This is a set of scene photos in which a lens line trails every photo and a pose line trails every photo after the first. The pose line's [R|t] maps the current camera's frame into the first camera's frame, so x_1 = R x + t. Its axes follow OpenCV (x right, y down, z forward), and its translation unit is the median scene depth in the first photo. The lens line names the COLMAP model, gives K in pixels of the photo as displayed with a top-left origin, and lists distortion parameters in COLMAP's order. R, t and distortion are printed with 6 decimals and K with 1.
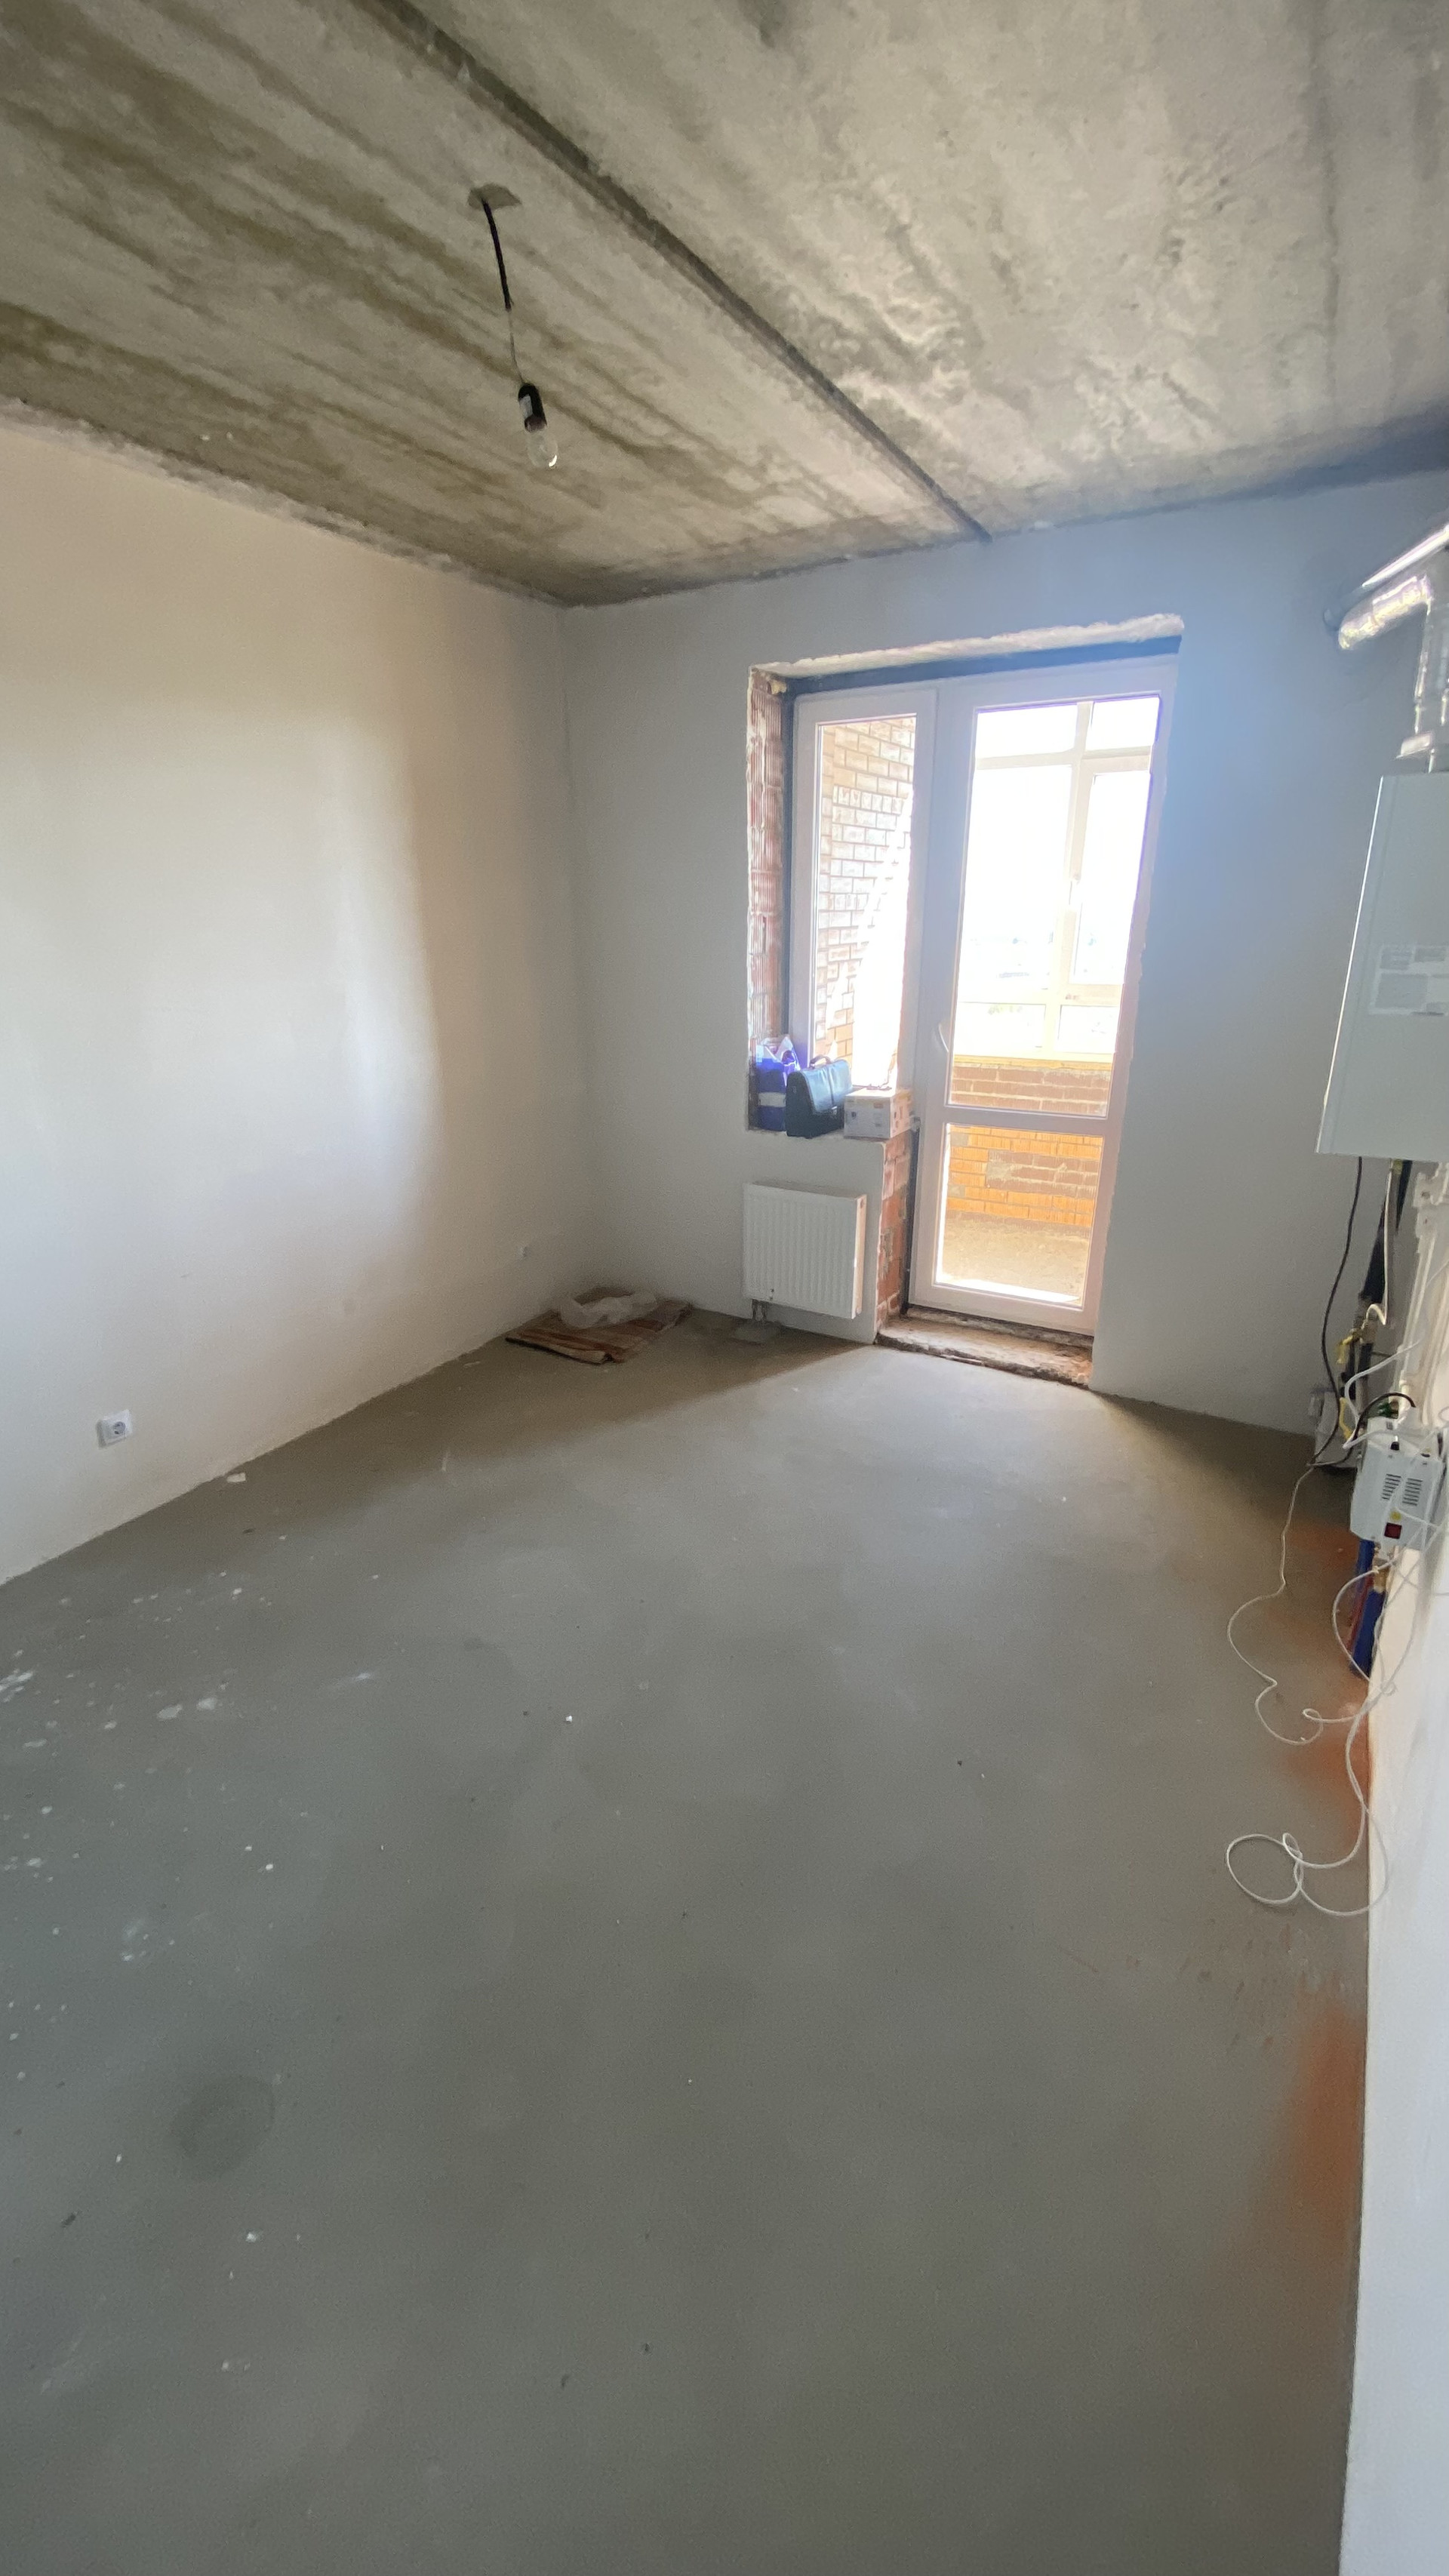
lens RADIAL K [[1070.5, 0, 724.4], [0, 1070.5, 1255.6], [0, 0, 1]] dist [0.028643, -0.011457]
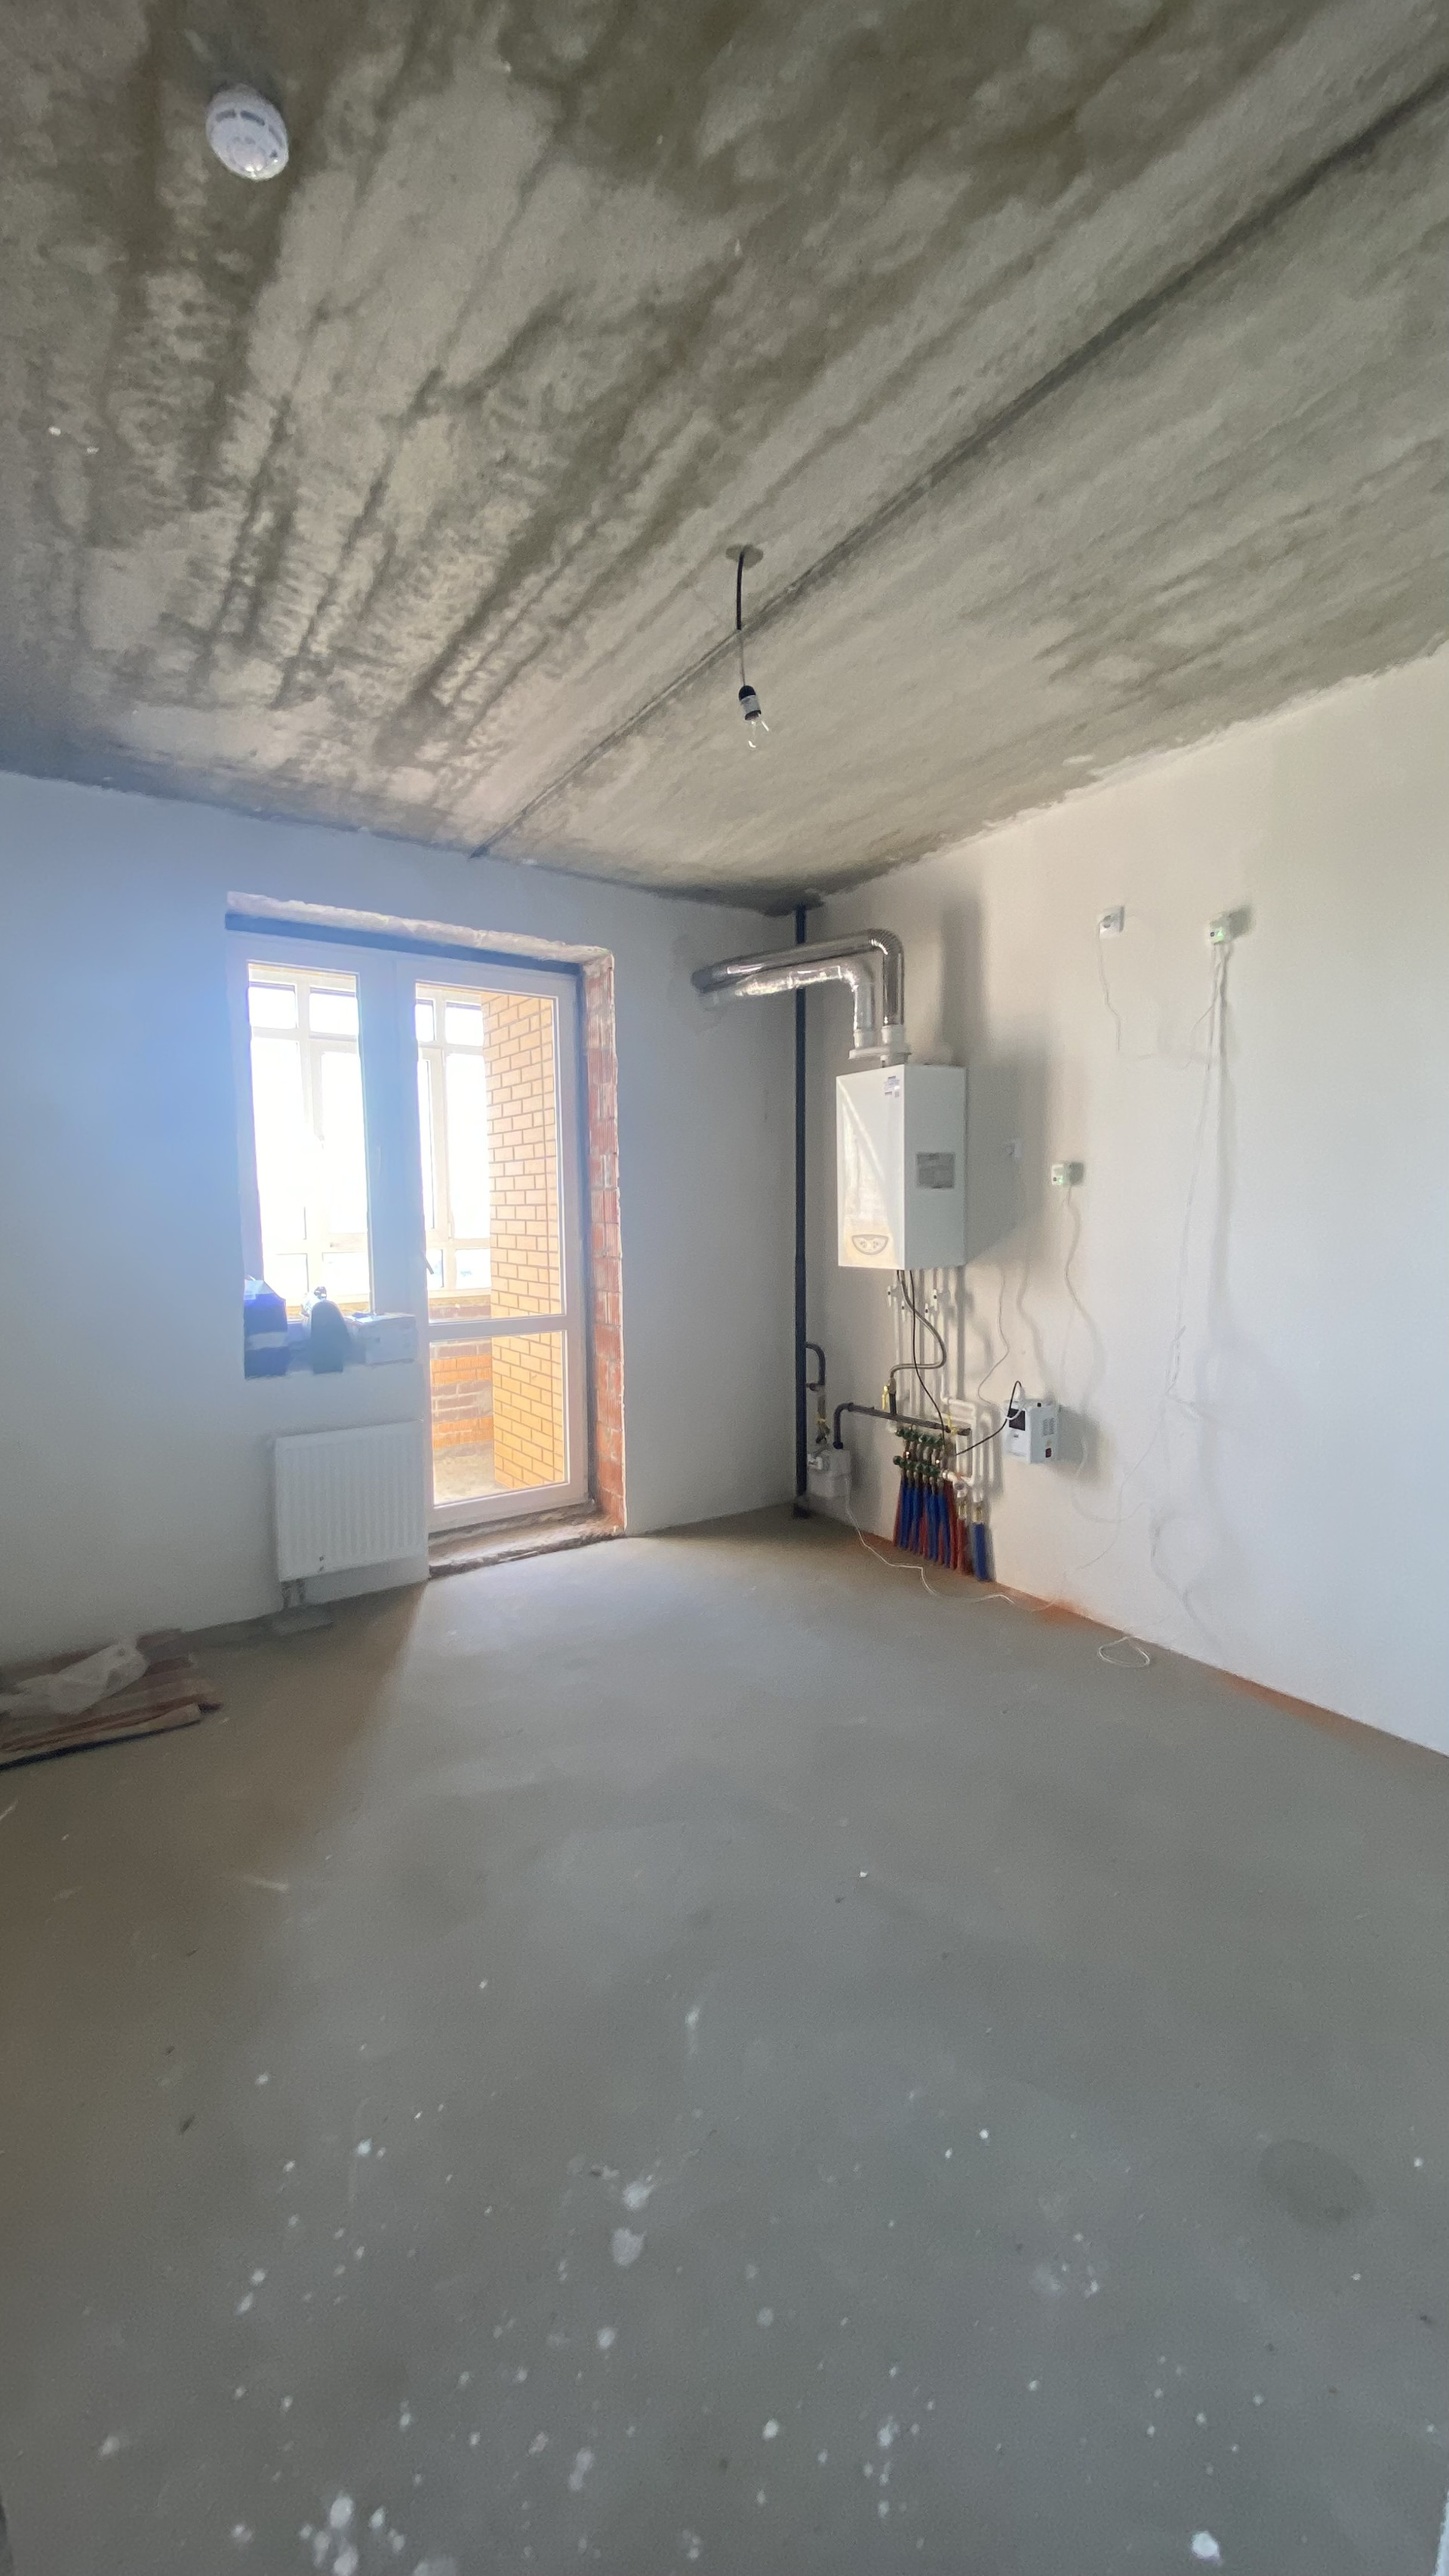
lens RADIAL K [[1039.7, 0, 724.5], [0, 1039.7, 1288.0], [0, 0, 1]] dist [0.000147, -0.000095]
pose [[0.437206, -0.073761, 0.896332, -0.630679], [0.285659, 0.956412, -0.060632, -0.038516], [-0.852790, 0.282553, 0.439219, 0.333664]]
